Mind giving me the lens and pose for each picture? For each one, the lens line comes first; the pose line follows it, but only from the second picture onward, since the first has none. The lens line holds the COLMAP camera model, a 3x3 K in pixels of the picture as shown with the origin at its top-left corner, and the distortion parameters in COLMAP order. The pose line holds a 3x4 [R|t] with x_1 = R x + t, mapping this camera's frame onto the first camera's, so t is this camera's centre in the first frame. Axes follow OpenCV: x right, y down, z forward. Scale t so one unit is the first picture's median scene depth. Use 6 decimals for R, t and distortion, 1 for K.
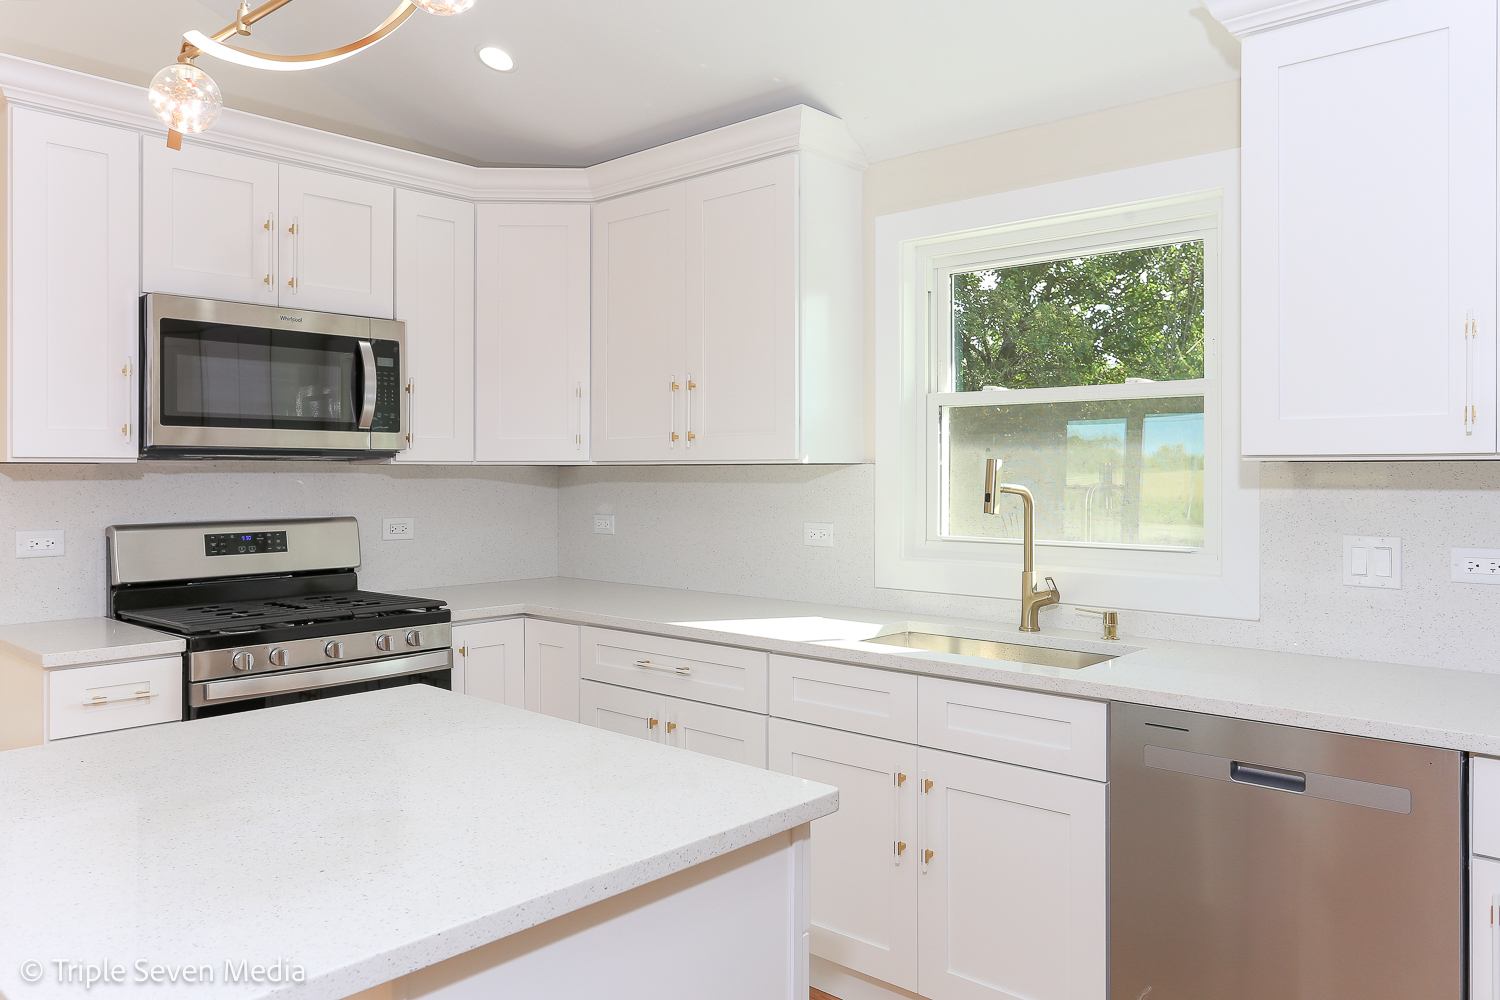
lens RADIAL K [[1058.7, 0, 757.0], [0, 1058.7, 469.4], [0, 0, 1]] dist [-0.009751, 0.011345]
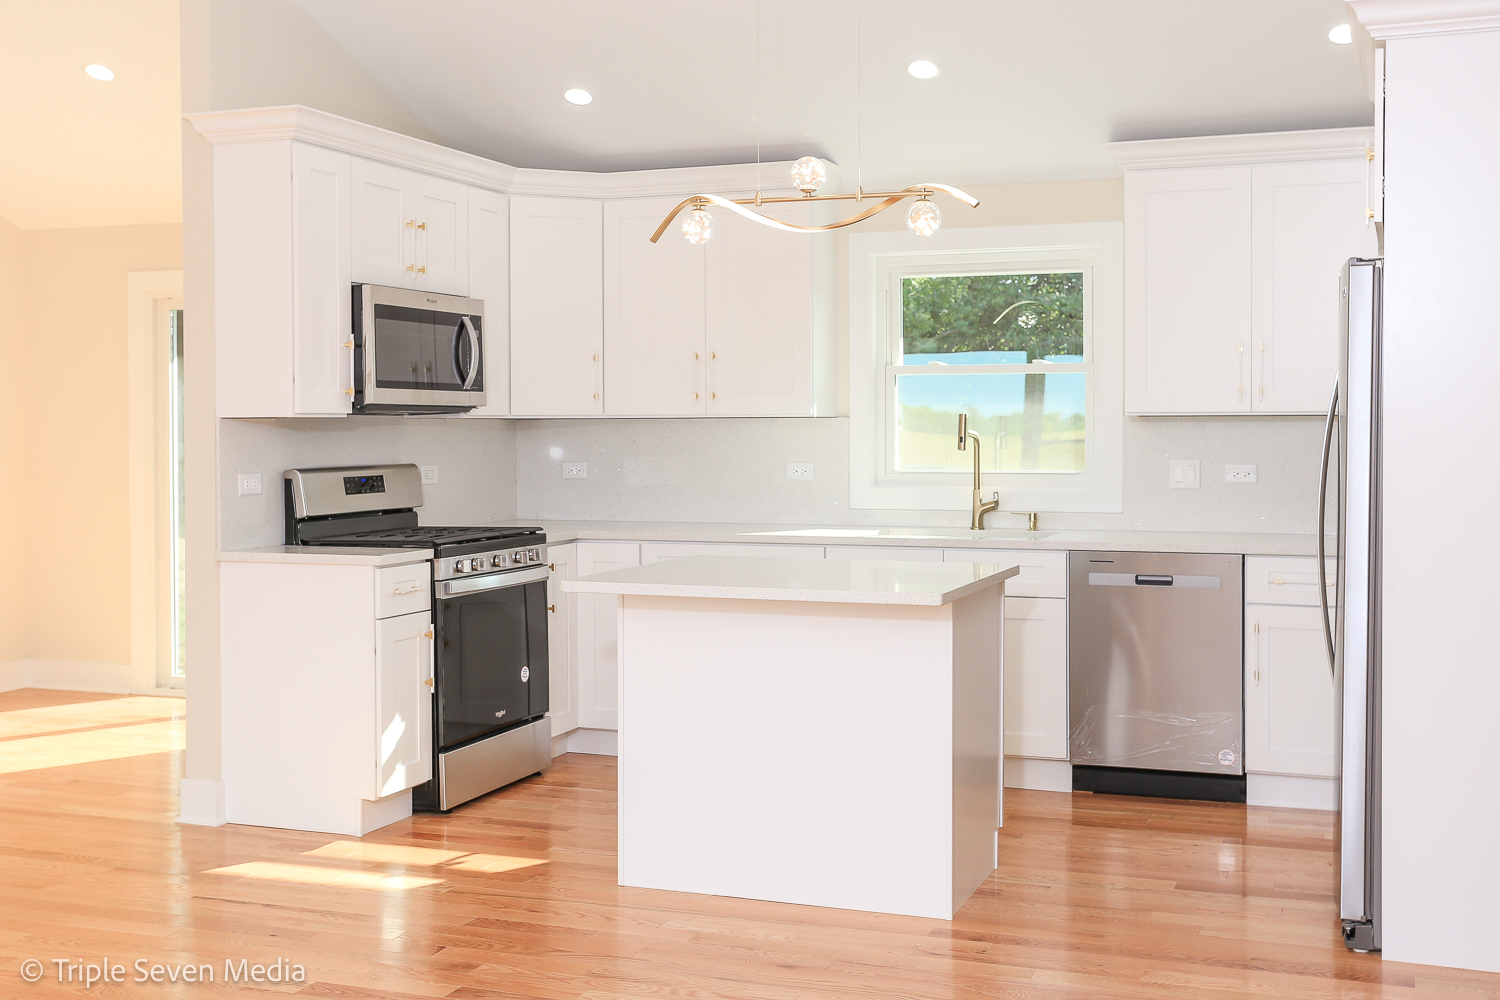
lens RADIAL K [[1723.2, 0, 760.8], [0, 1723.2, 410.2], [0, 0, 1]] dist [0.005921, 0.000000]
pose [[0.927324, 0.000229, 0.374259, -0.820369], [0.003112, 0.999961, -0.008323, 0.003859], [-0.374246, 0.008883, 0.927287, -0.994708]]
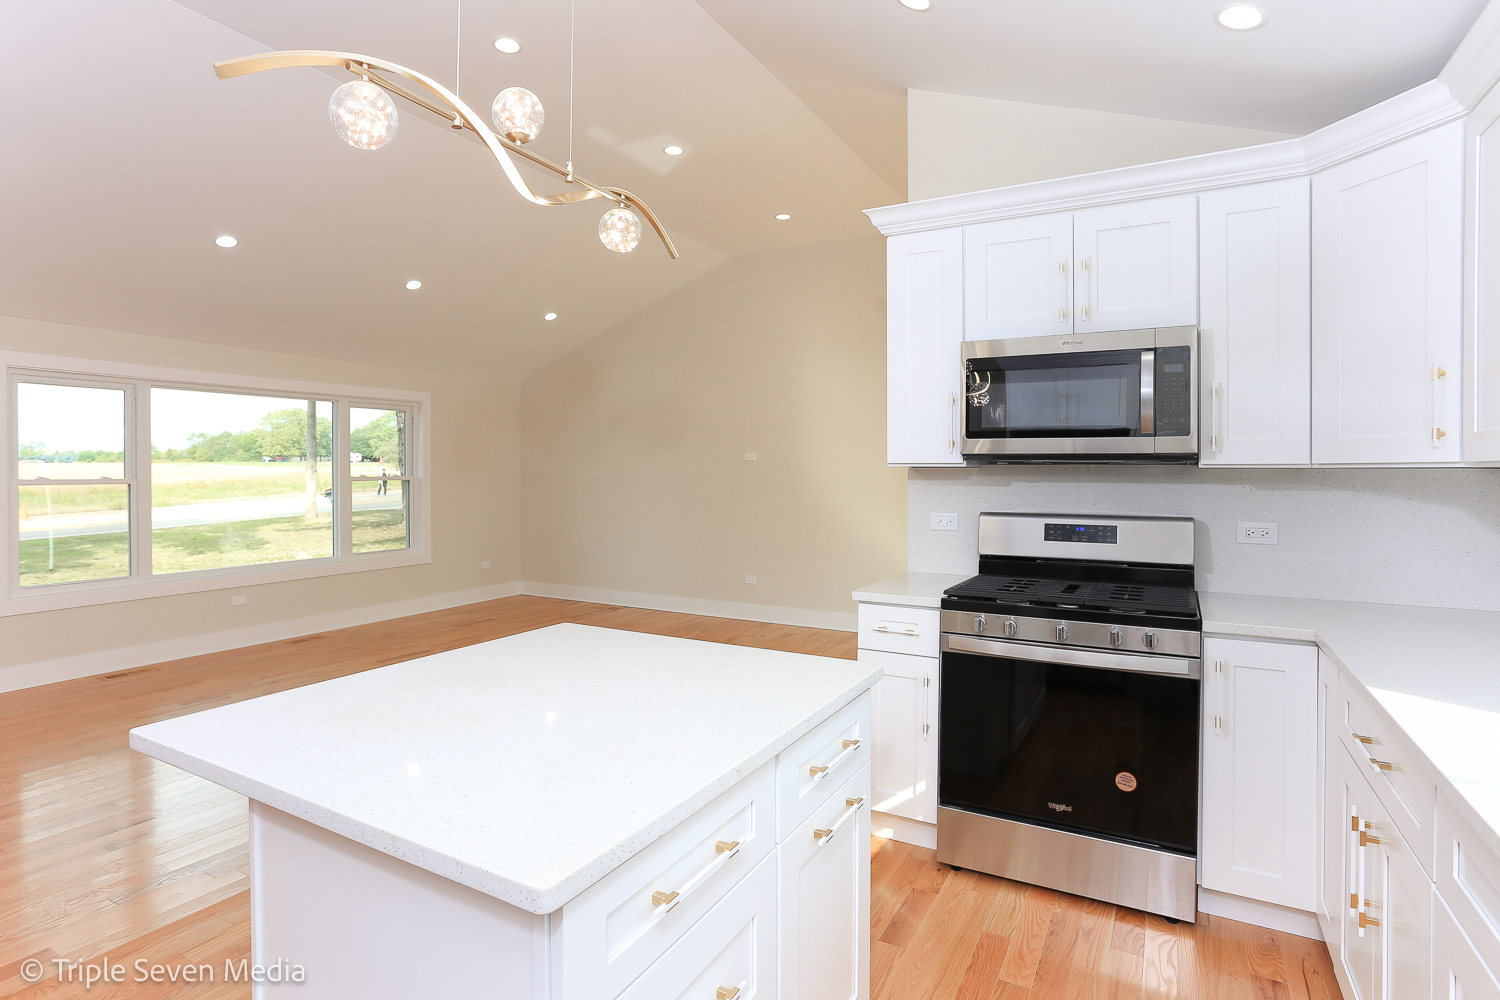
lens RADIAL K [[765.3, 0, 734.7], [0, 765.3, 471.0], [0, 0, 1]] dist [-0.036580, 0.014956]
pose [[0.227500, -0.000408, -0.973778, 0.279367], [0.000158, 1.000000, -0.000382, -0.000951], [0.973778, -0.000067, 0.227501, 0.433753]]
